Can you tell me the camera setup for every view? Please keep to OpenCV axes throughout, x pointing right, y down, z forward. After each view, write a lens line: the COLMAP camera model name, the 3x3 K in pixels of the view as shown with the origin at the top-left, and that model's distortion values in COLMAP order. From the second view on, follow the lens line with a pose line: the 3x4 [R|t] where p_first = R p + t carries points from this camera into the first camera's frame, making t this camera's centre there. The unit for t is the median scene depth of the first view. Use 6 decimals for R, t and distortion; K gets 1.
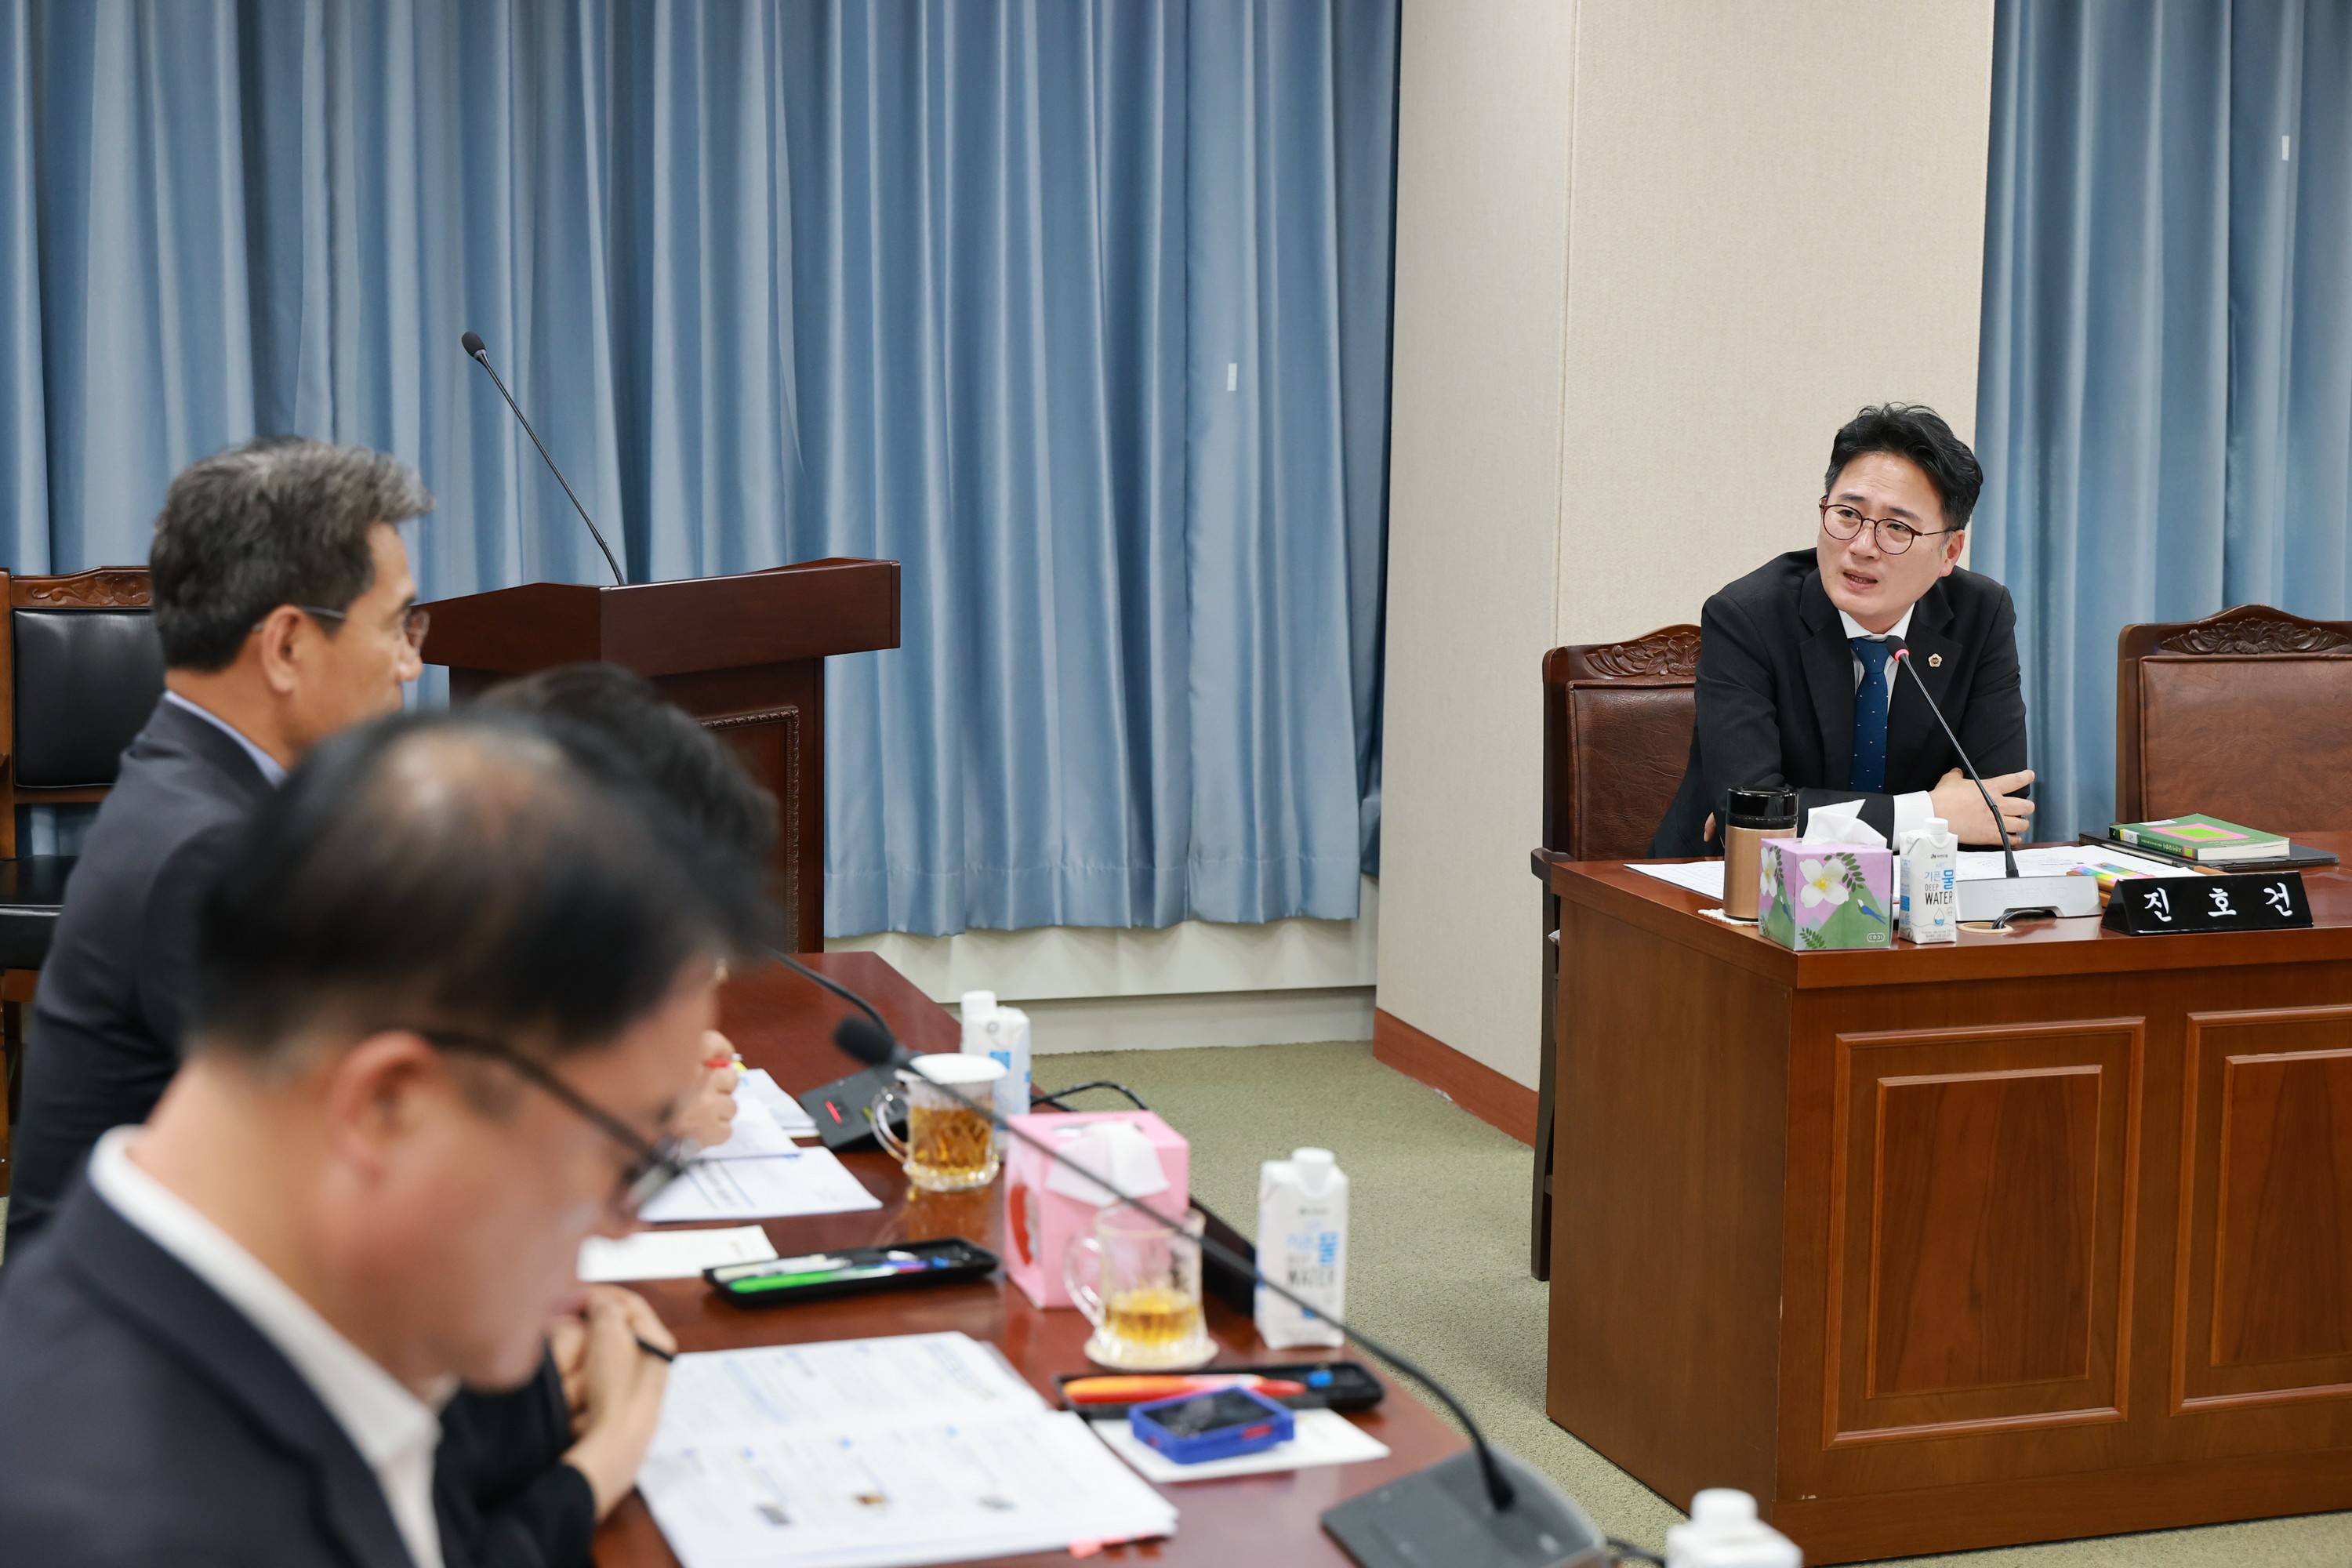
lens RADIAL K [[3884.4, 0, 1176.0], [0, 3884.4, 784.0], [0, 0, 1]] dist [-0.056734, 0.081850]
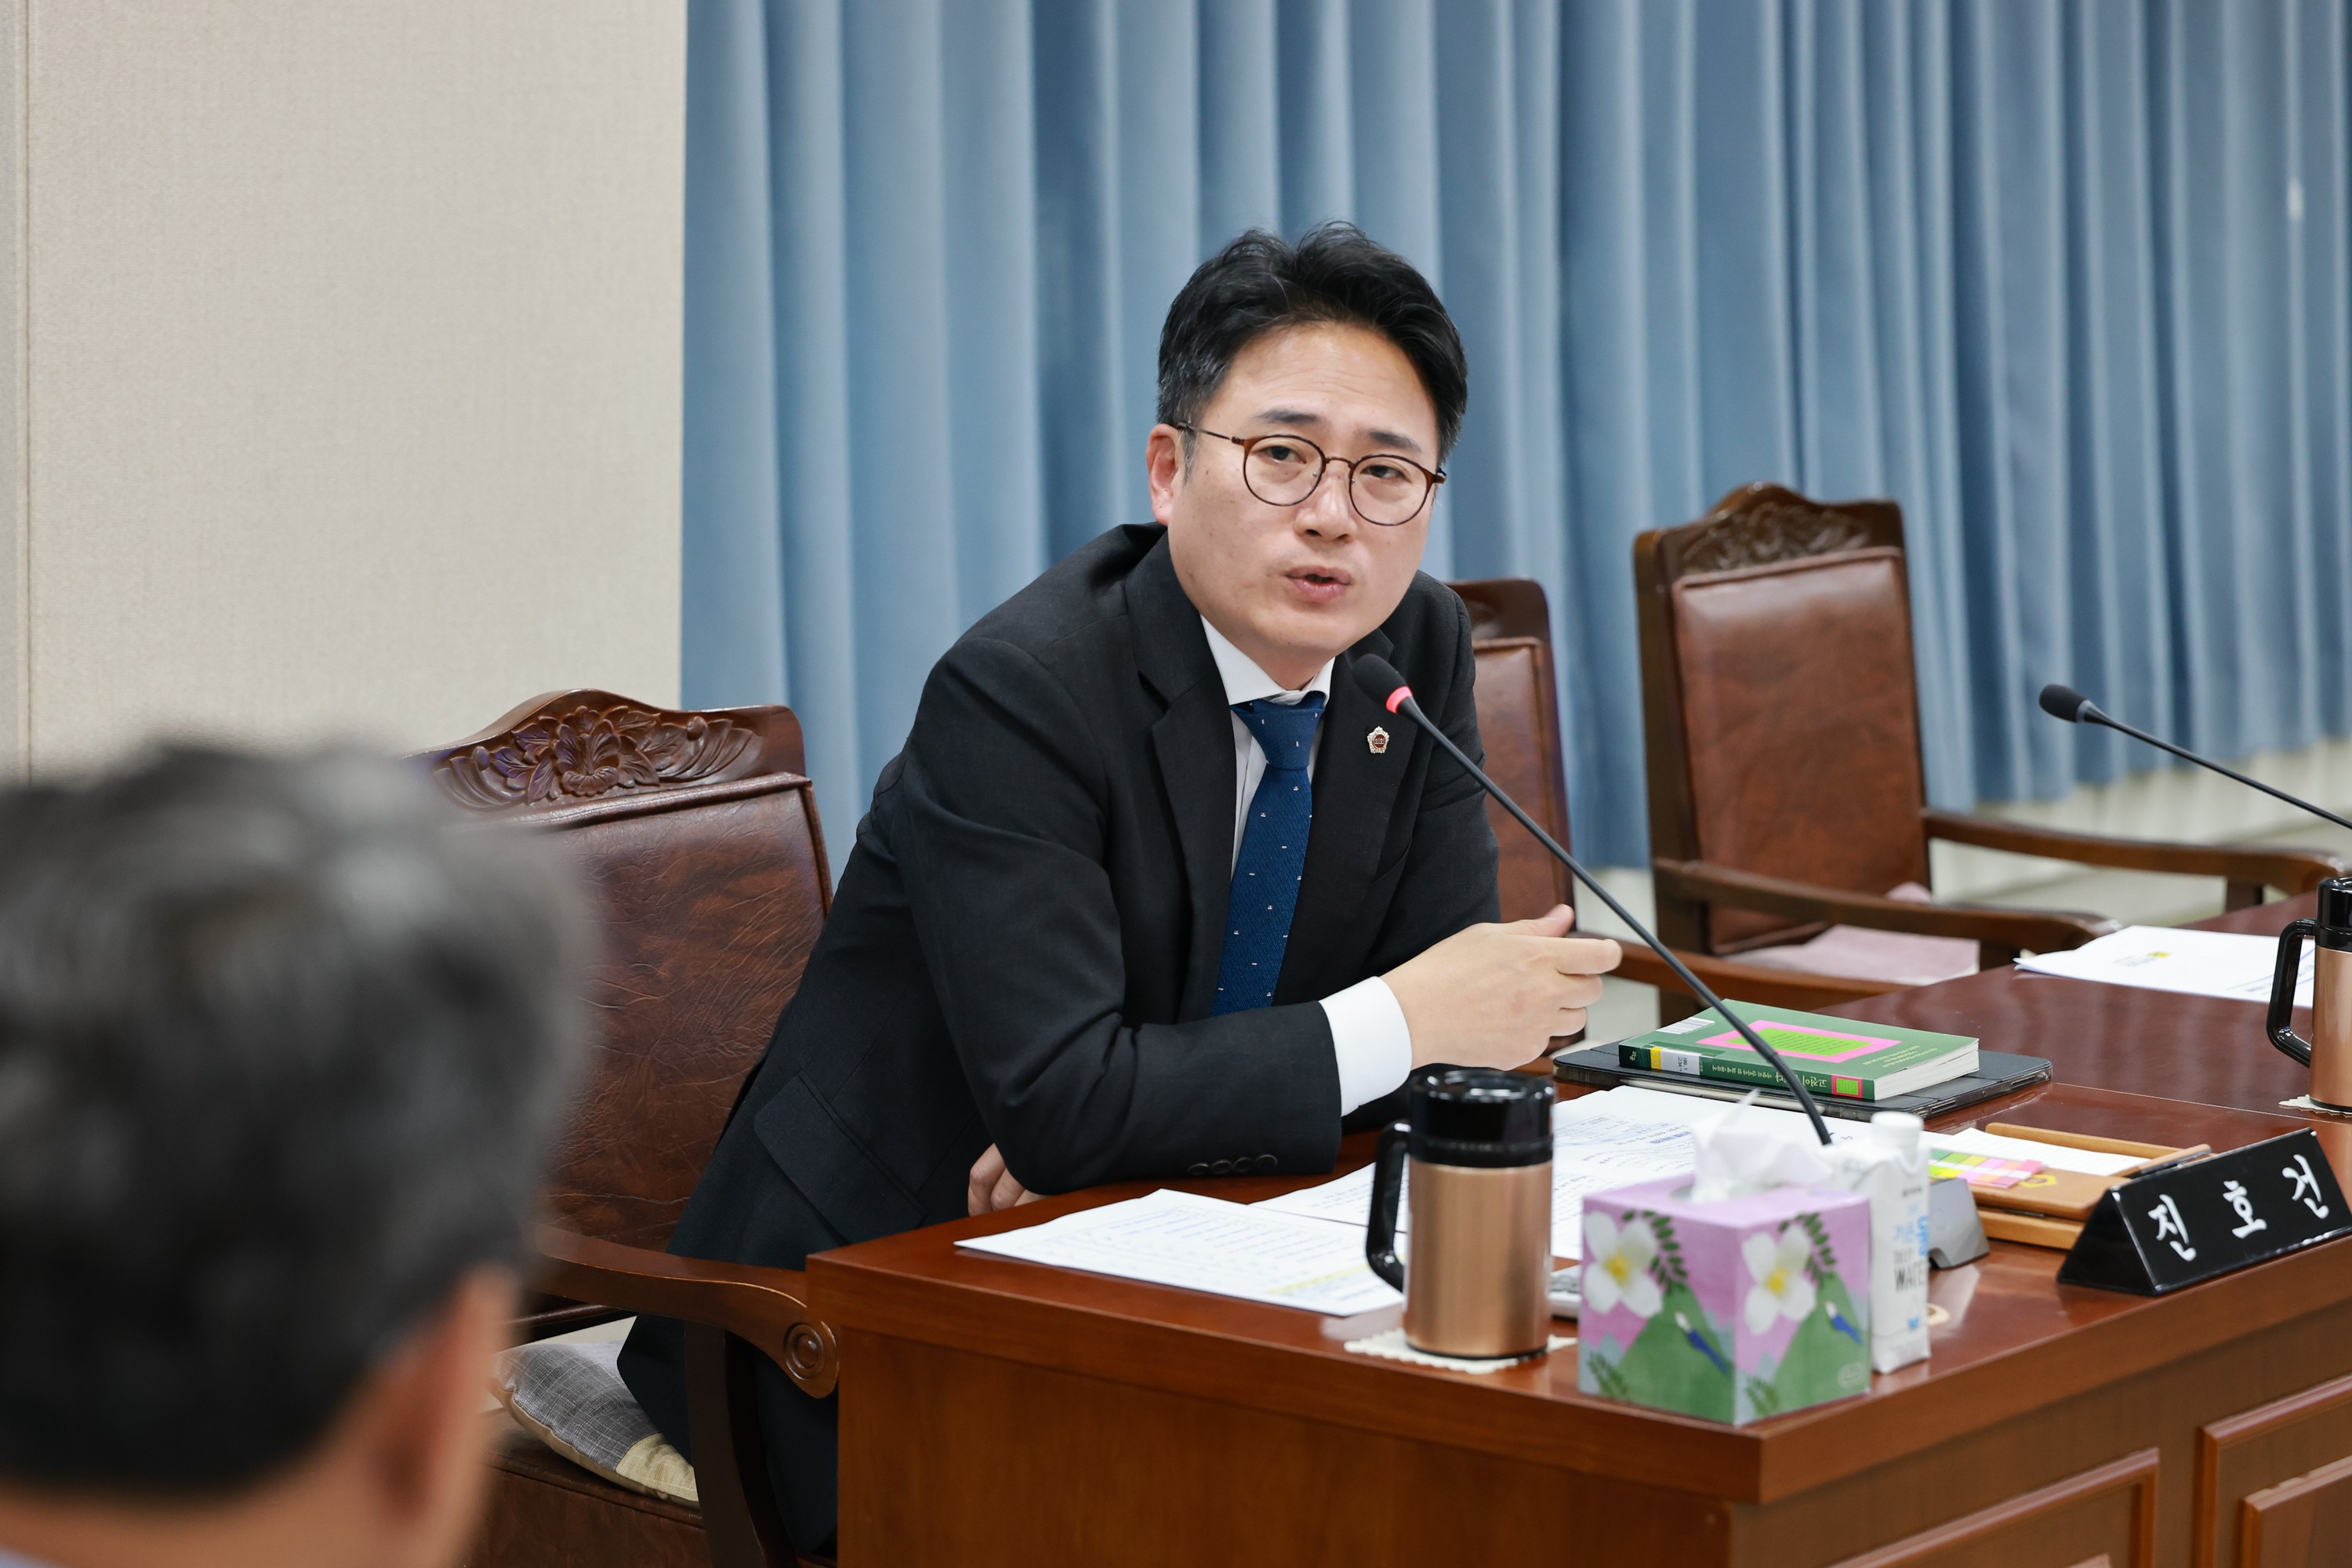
lens RADIAL K [[6587.9, 0, 1176.0], [0, 6587.9, 784.0], [0, 0, 1]] dist [-0.131551, -0.483278]
pose [[0.835703, -0.081155, 0.543153, -0.320854], [0.072740, 0.996664, 0.036997, -0.068602], [-0.544343, 0.008590, 0.838818, 0.336942]]
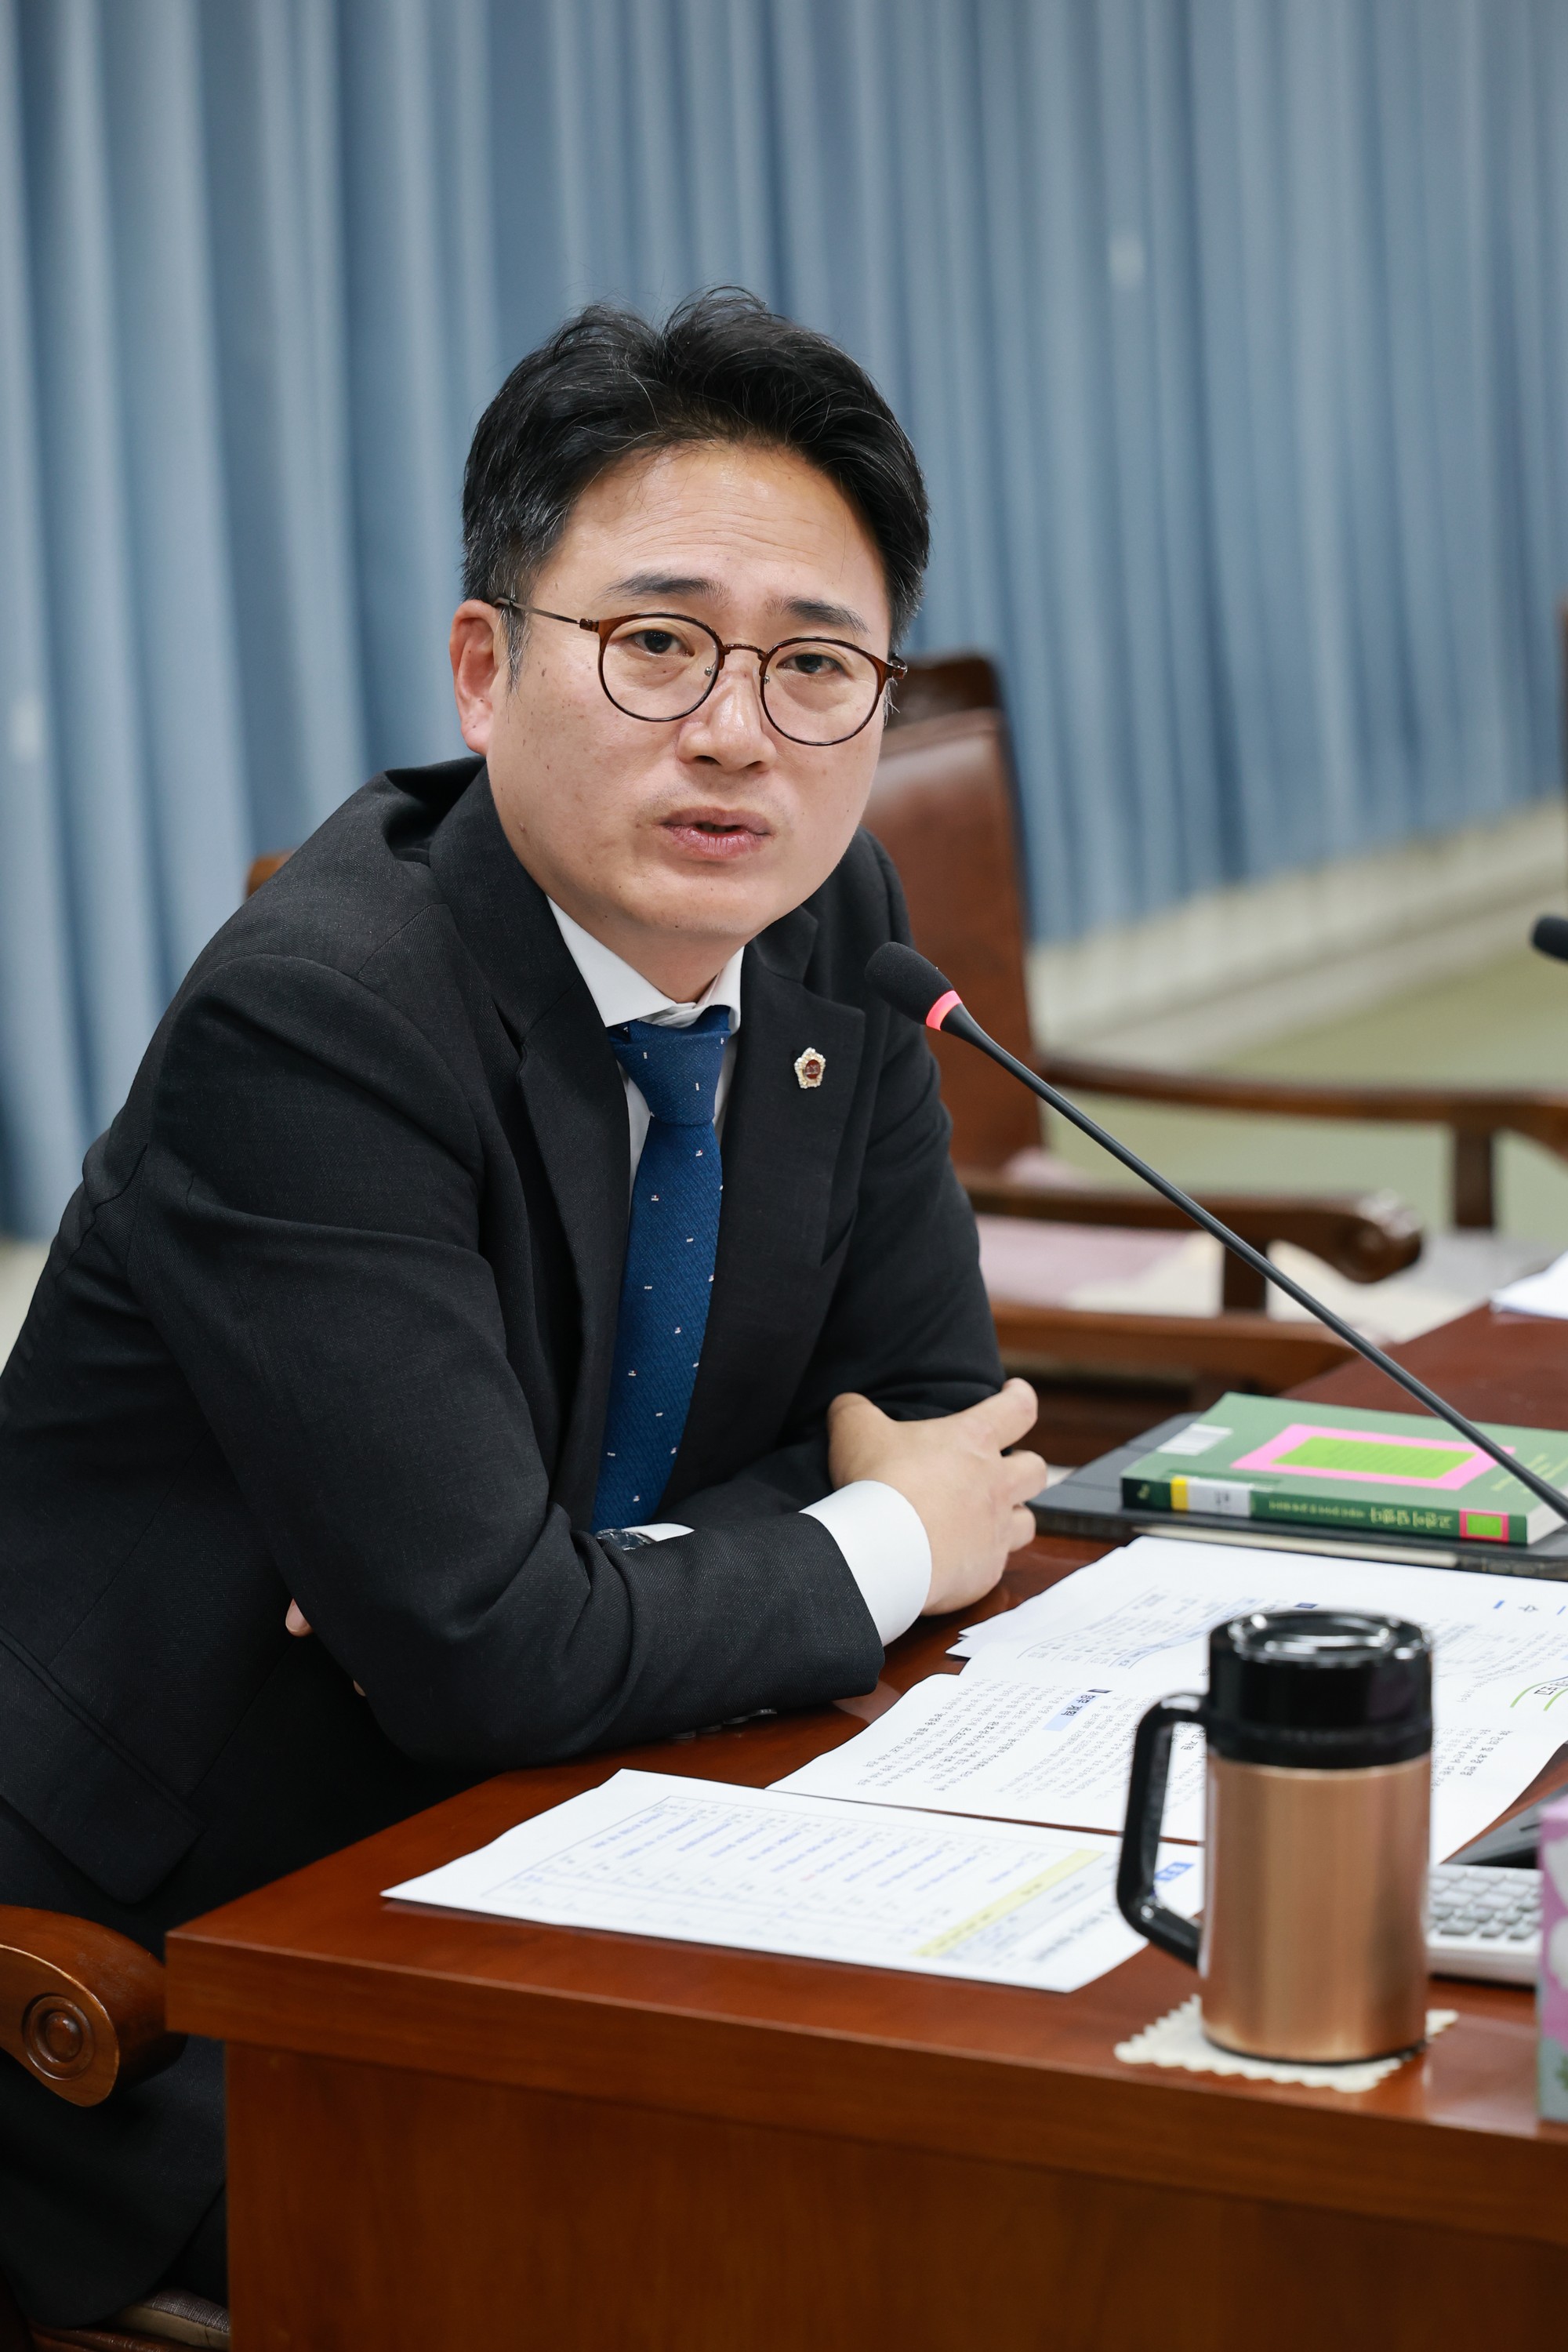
lens RADIAL K [[7322.1, 0, 387.2], [0, 7322.1, 1179.5], [0, 0, 1]] dist [0.491739, -12.779402]
pose [[0.742629, -0.142838, 0.654293, -0.279436], [0.113908, 0.989695, 0.086772, -0.093103], [-0.659944, 0.010090, 0.751247, 0.611995]]
